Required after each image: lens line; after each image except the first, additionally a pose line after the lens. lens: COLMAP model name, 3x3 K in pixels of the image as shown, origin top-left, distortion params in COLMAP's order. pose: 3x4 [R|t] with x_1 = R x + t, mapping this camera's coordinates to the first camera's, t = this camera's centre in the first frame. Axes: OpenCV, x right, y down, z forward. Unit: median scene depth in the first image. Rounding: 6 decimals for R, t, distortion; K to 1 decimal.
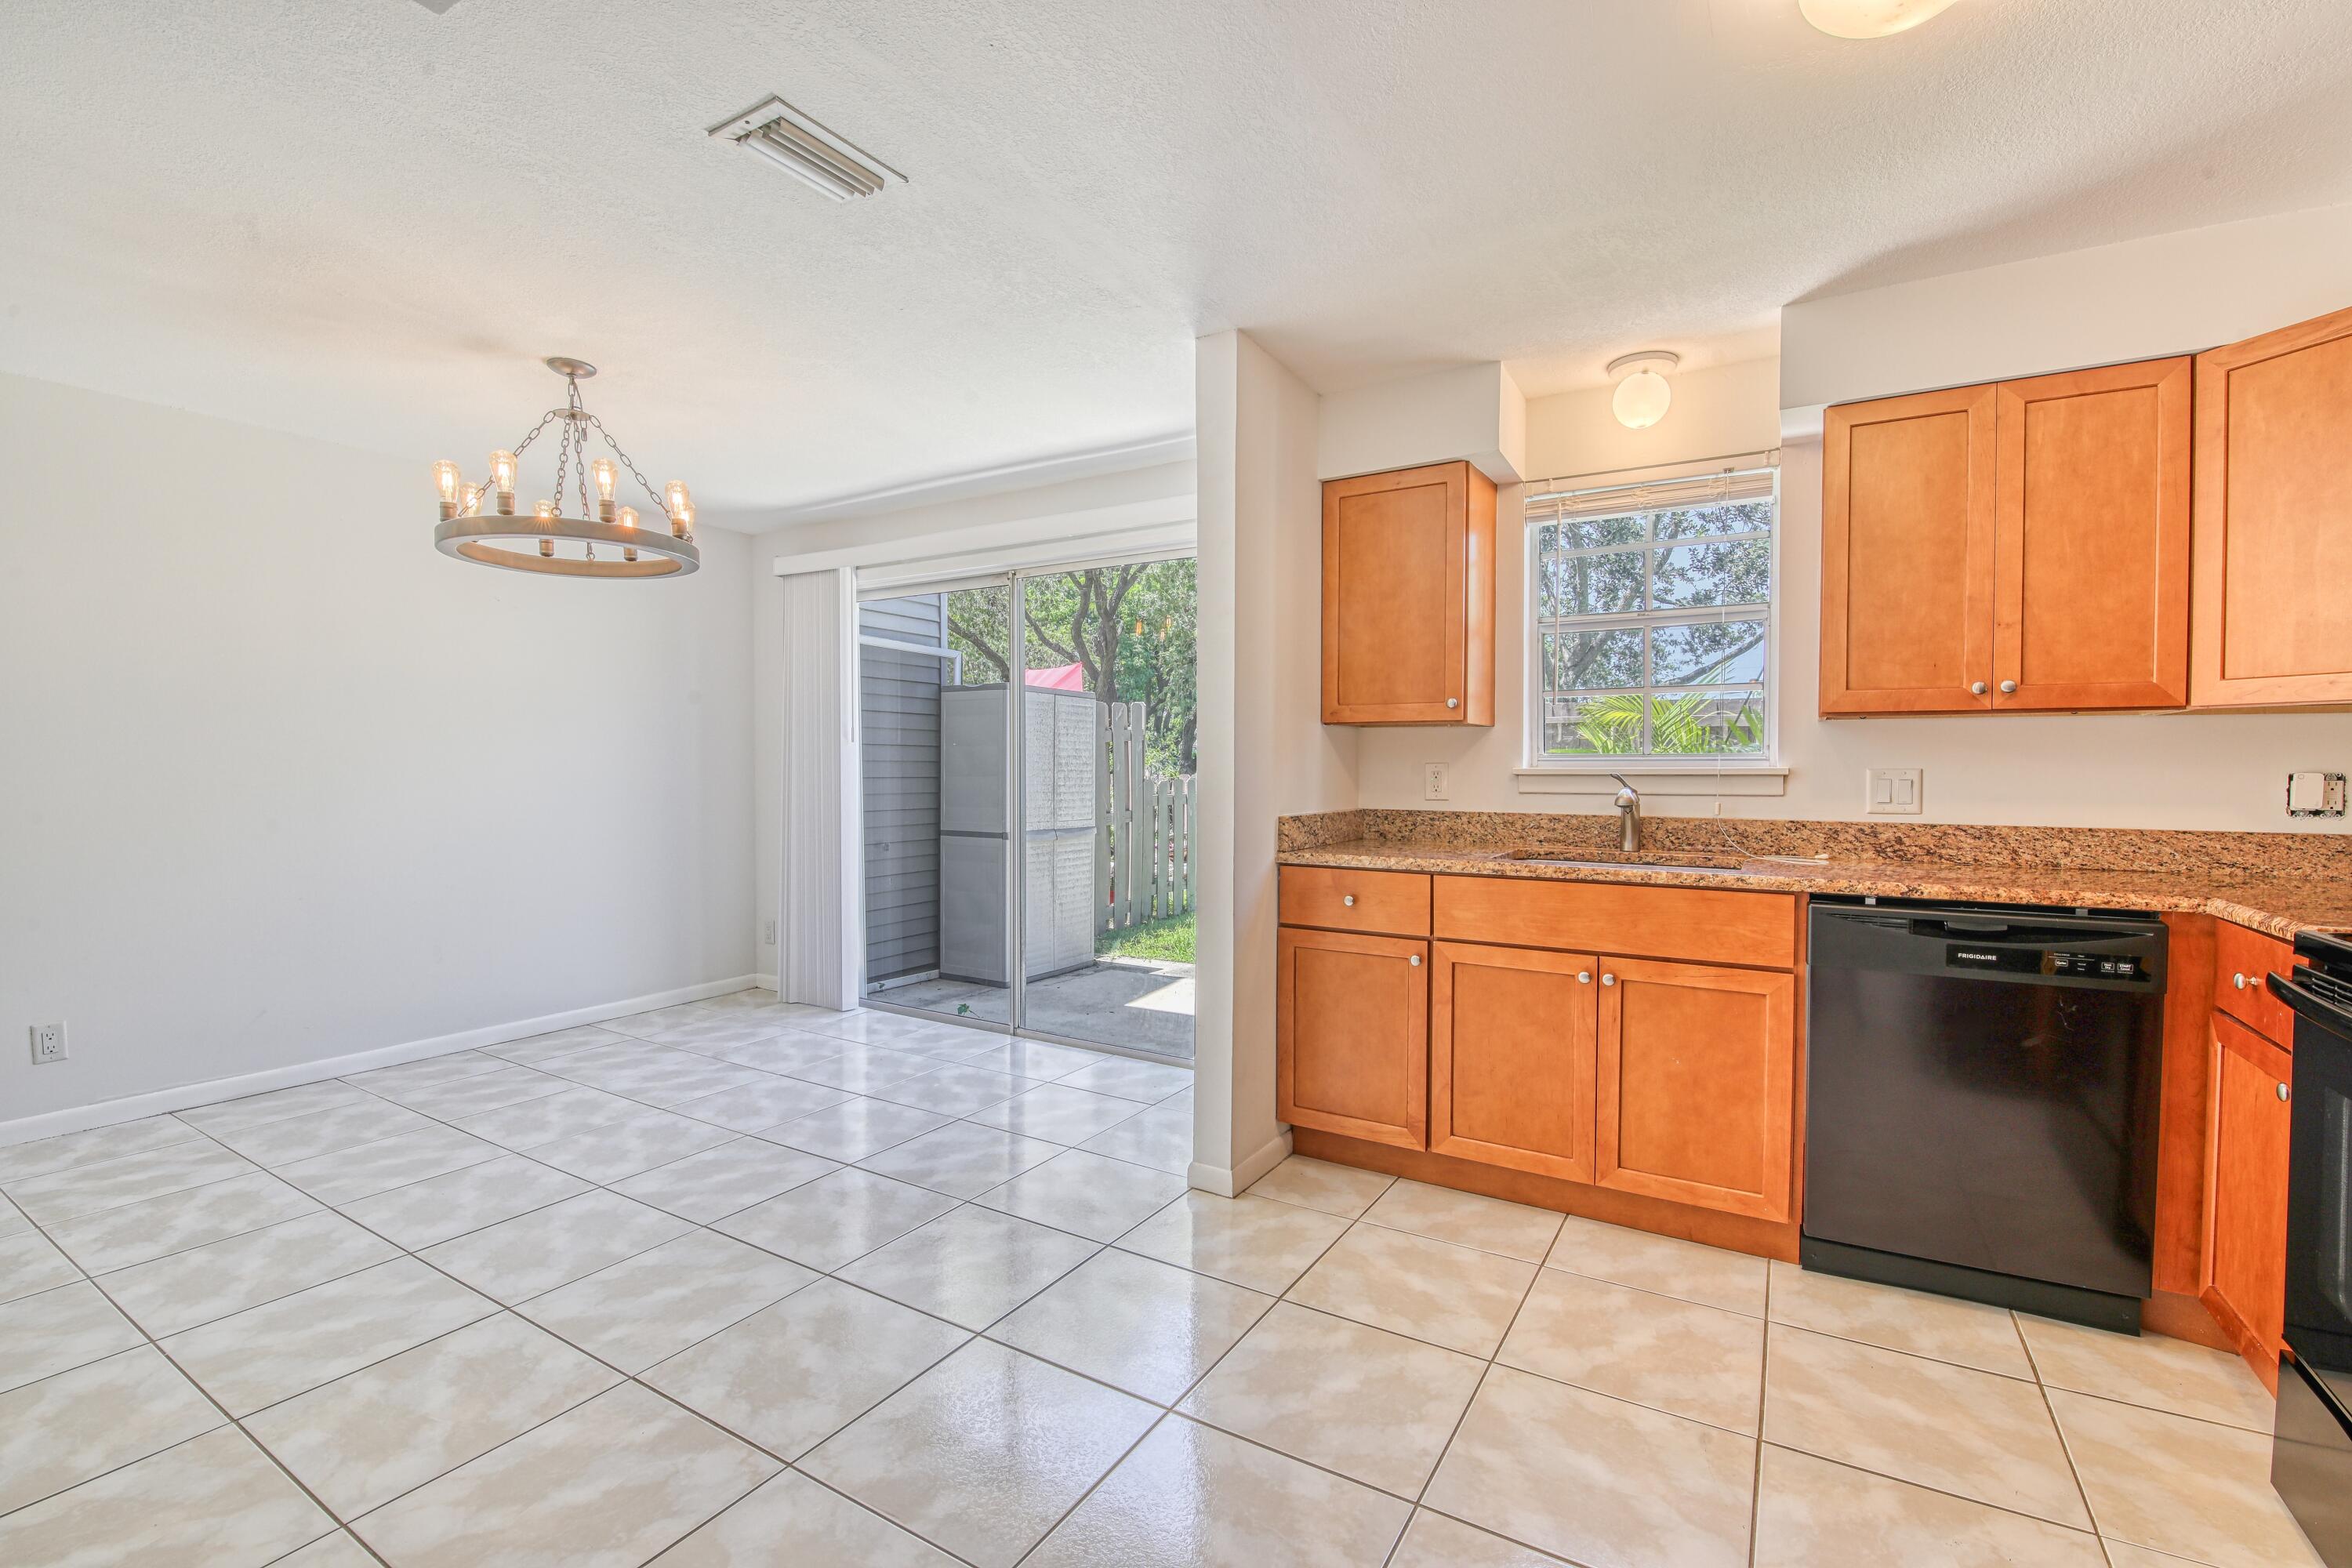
lens RADIAL K [[1014.2, 0, 1184.4], [0, 1014.2, 789.6], [0, 0, 1]] dist [-0.006795, -0.007372]
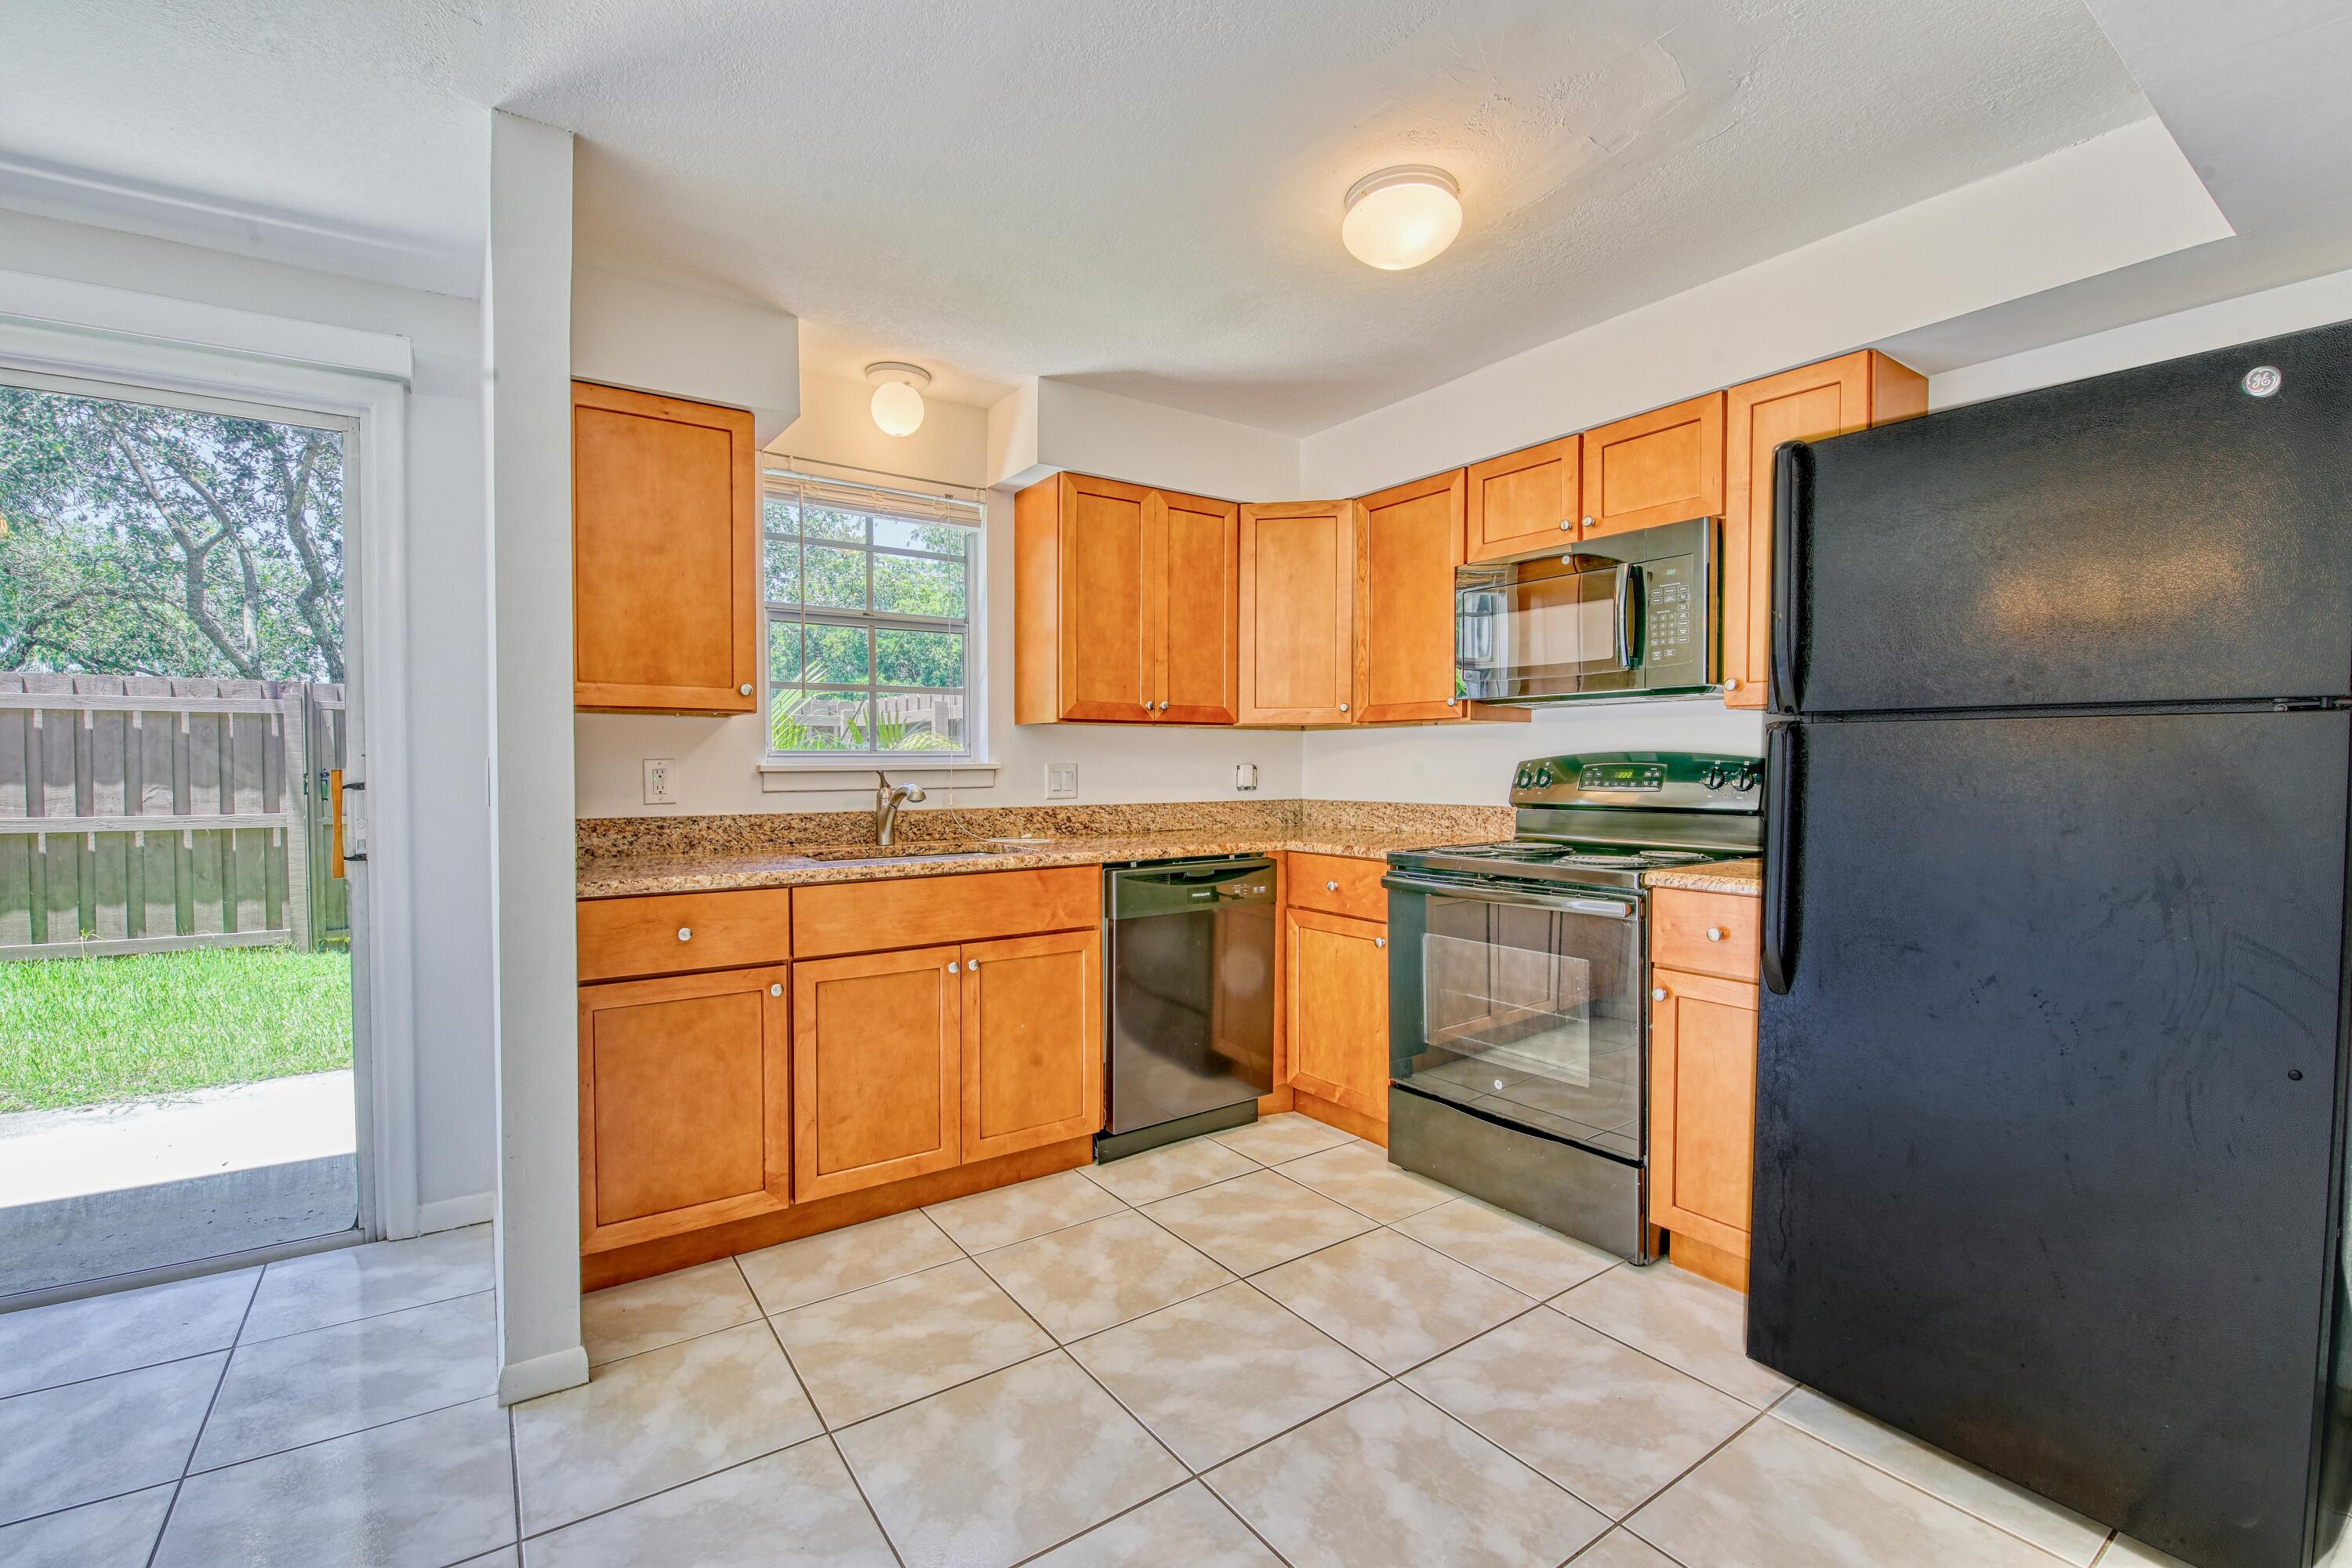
lens RADIAL K [[1014.2, 0, 1179.7], [0, 1014.2, 786.3], [0, 0, 1]] dist [-0.006795, -0.007372]
pose [[0.404616, -0.024294, 0.914164, -0.417922], [0.023948, 0.999586, 0.015964, -0.008788], [-0.914173, 0.015433, 0.405030, 0.345050]]
